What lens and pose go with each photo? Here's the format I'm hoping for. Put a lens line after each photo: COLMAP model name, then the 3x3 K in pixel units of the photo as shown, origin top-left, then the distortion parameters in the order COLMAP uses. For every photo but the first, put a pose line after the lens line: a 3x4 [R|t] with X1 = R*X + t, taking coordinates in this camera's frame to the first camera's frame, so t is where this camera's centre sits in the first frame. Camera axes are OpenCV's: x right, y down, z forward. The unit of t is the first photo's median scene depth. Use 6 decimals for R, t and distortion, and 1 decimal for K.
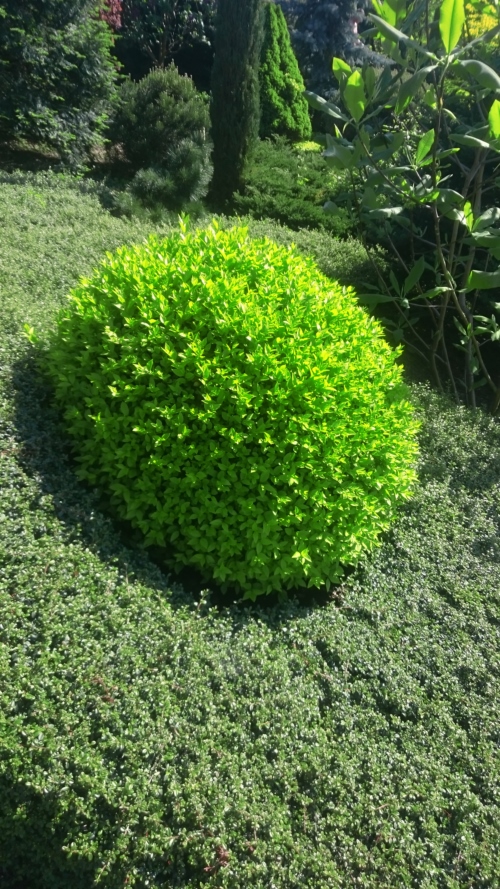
lens RADIAL K [[614.0, 0, 250.4], [0, 614.0, 459.3], [0, 0, 1]] dist [-0.118226, 0.037121]
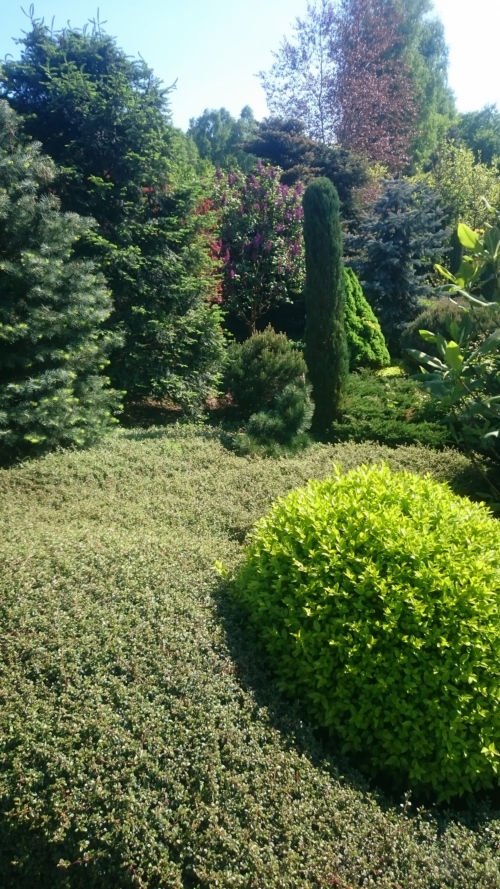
lens RADIAL K [[598.3, 0, 250.0], [0, 598.3, 444.5], [0, 0, 1]] dist [-0.055095, -0.007508]
pose [[0.982592, -0.122133, -0.139988, -0.123487], [0.062554, 0.927034, -0.369724, 0.009126], [0.174929, 0.354531, 0.918535, -0.206405]]
